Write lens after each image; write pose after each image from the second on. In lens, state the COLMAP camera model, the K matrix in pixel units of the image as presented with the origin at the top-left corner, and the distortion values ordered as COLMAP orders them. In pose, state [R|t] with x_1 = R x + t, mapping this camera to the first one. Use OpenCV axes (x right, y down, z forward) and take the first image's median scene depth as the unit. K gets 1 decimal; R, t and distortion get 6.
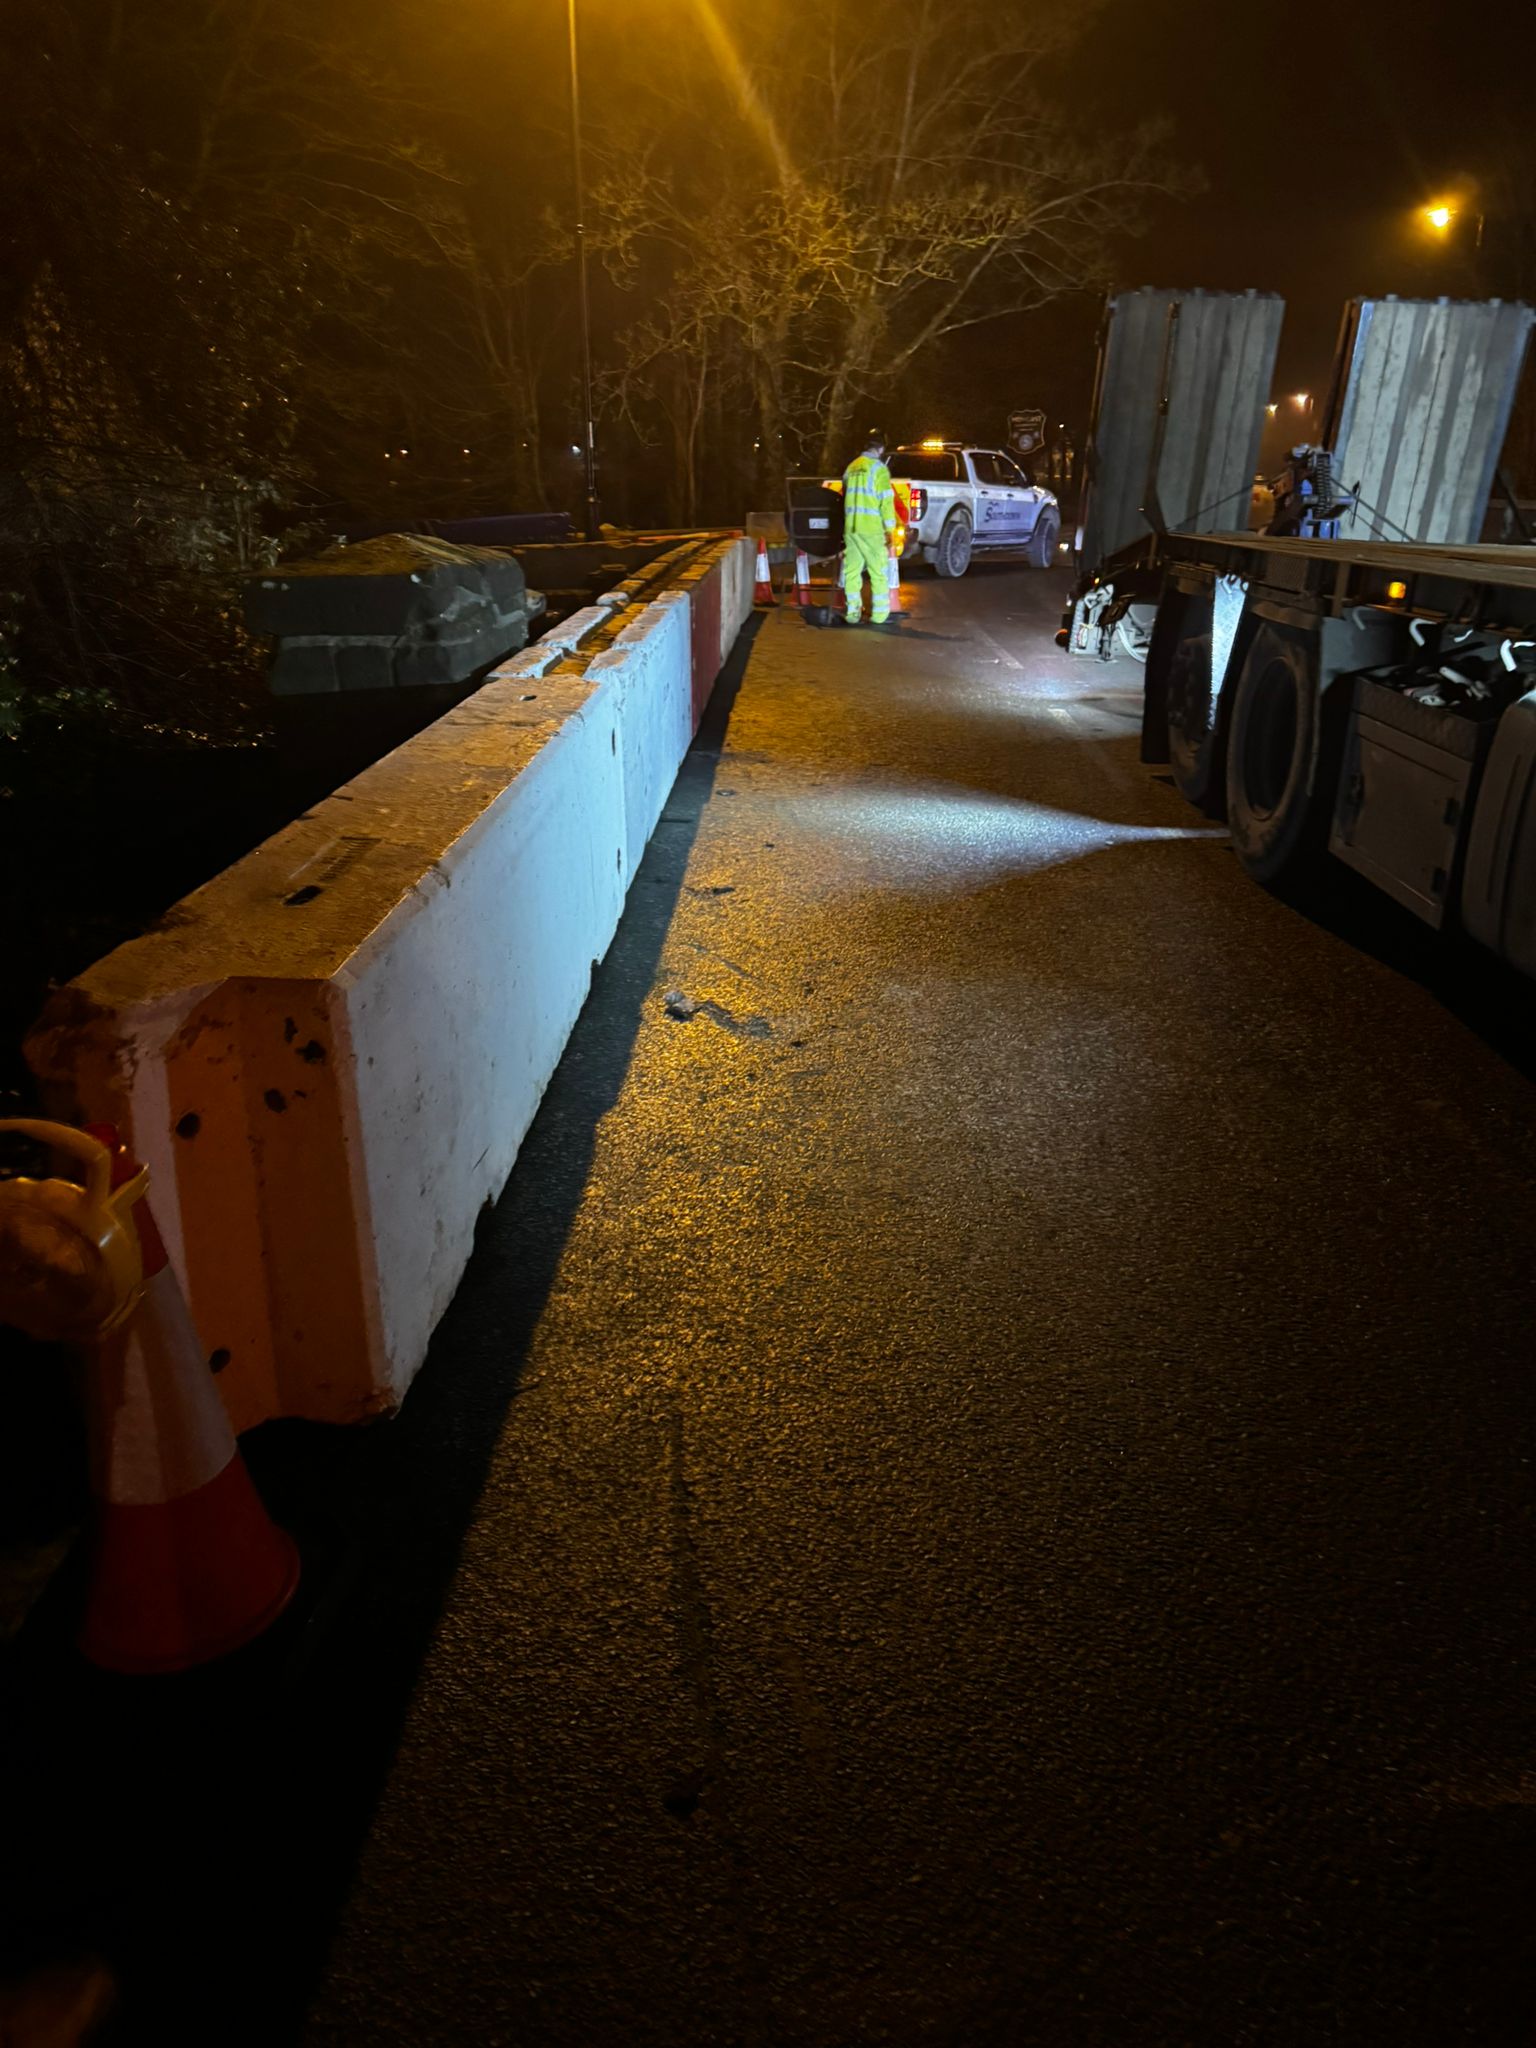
lens RADIAL K [[1440.2, 0, 768.0], [0, 1440.2, 1024.0], [0, 0, 1]] dist [0.083563, -0.120559]
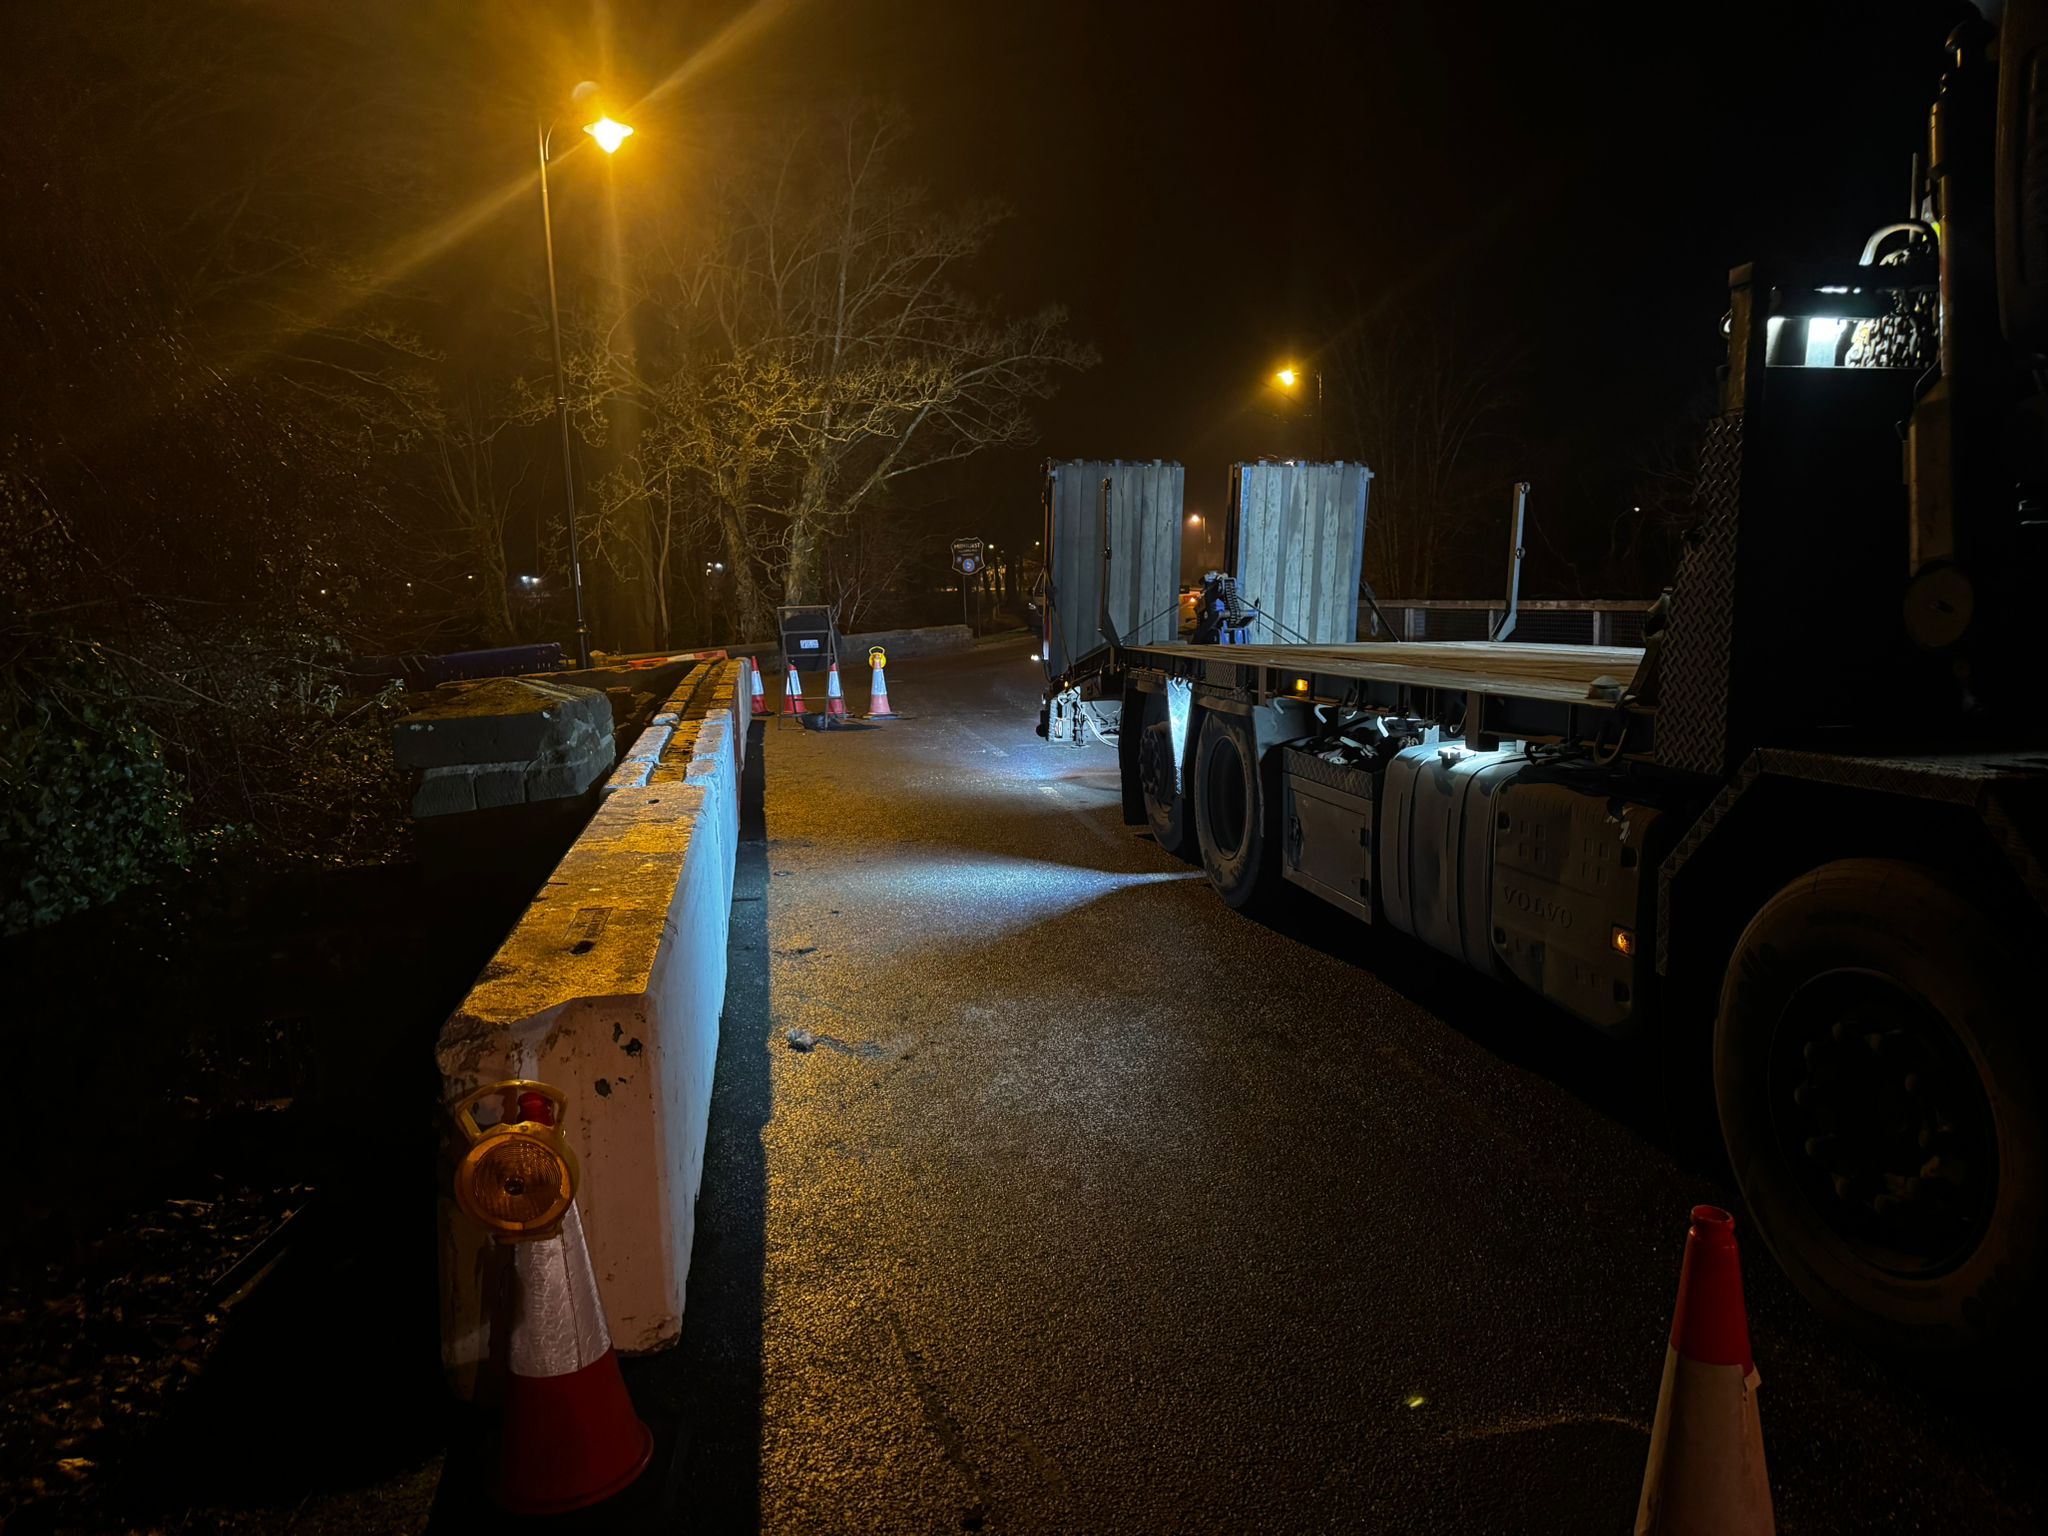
lens RADIAL K [[1429.7, 0, 1024.0], [0, 1429.7, 768.0], [0, 0, 1]] dist [0.186244, -0.381424]
pose [[0.978023, -0.063133, 0.198710, -0.046948], [0.108177, 0.968391, -0.224760, 0.026105], [-0.178239, 0.241316, 0.953938, -0.107763]]
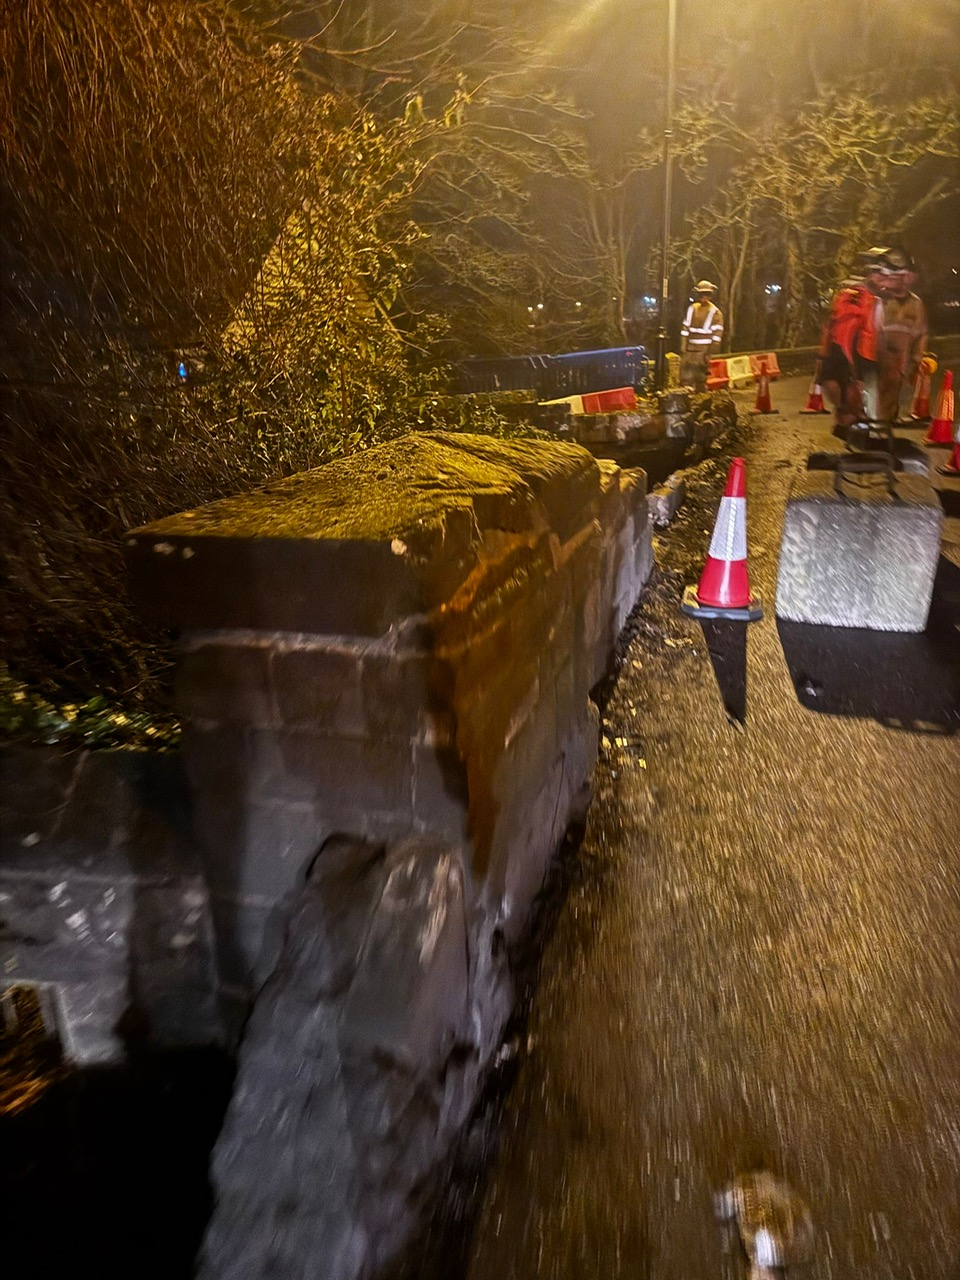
lens RADIAL K [[910.1, 0, 480.0], [0, 910.1, 640.0], [0, 0, 1]] dist [0.041303, -0.037392]
pose [[0.957355, 0.065565, -0.281376, -0.056453], [-0.071251, 0.997408, -0.010016, -0.132533], [0.279990, 0.029637, 0.959545, 0.335661]]
